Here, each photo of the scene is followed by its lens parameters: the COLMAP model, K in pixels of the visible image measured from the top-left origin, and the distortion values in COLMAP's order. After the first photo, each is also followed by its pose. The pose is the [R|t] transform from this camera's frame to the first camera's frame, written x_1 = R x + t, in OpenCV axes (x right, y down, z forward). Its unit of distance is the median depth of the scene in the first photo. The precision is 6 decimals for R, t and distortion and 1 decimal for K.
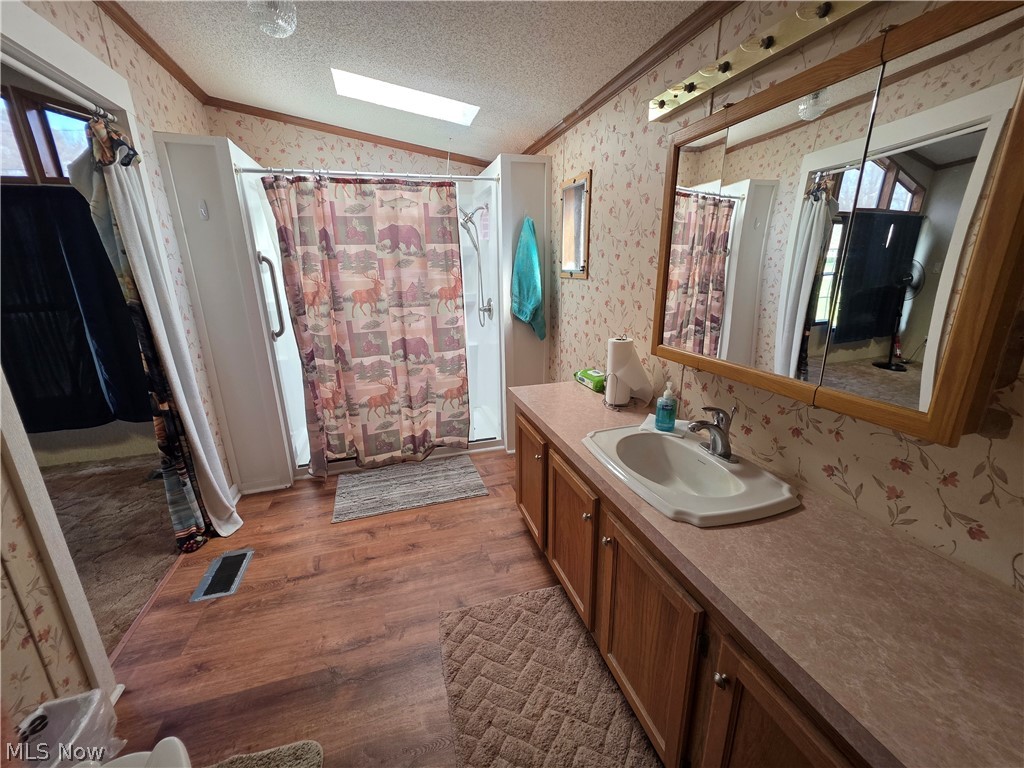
lens RADIAL K [[409.3, 0, 510.3], [0, 409.3, 382.9], [0, 0, 1]] dist [0.002742, -0.000316]
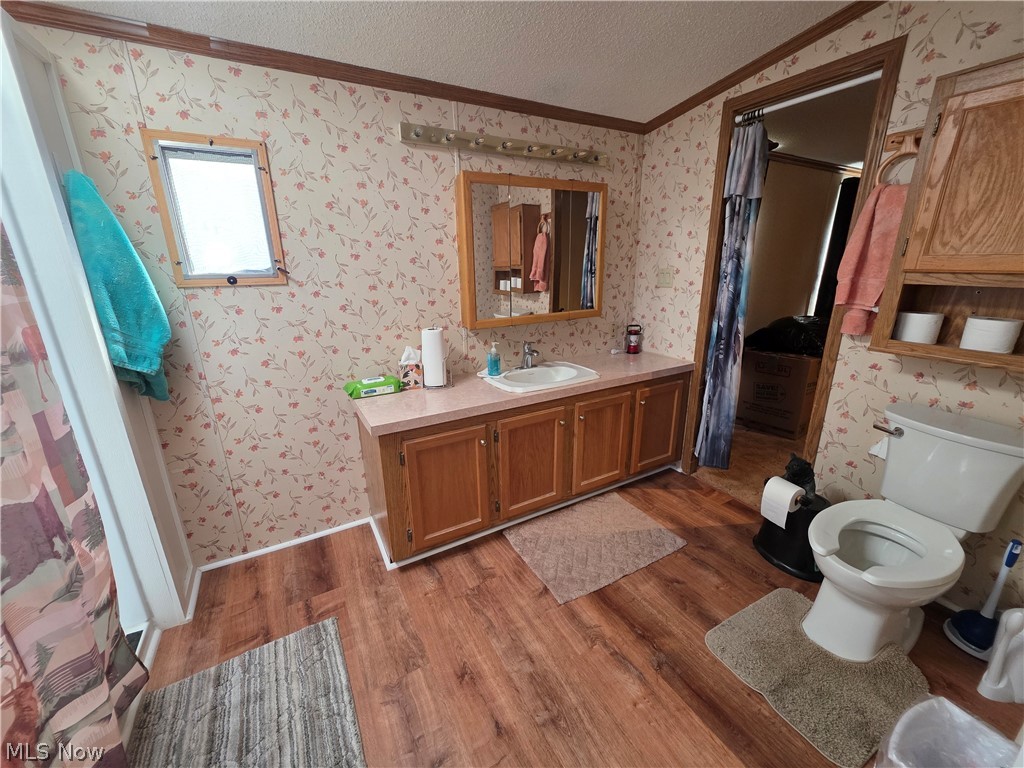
lens RADIAL K [[409.3, 0, 510.6], [0, 409.3, 383.1], [0, 0, 1]] dist [0.002742, -0.000316]
pose [[-0.223244, -0.260351, 0.939351, -0.811171], [0.285161, 0.904069, 0.318343, -0.247132], [-0.932119, 0.338934, -0.127586, 0.899387]]
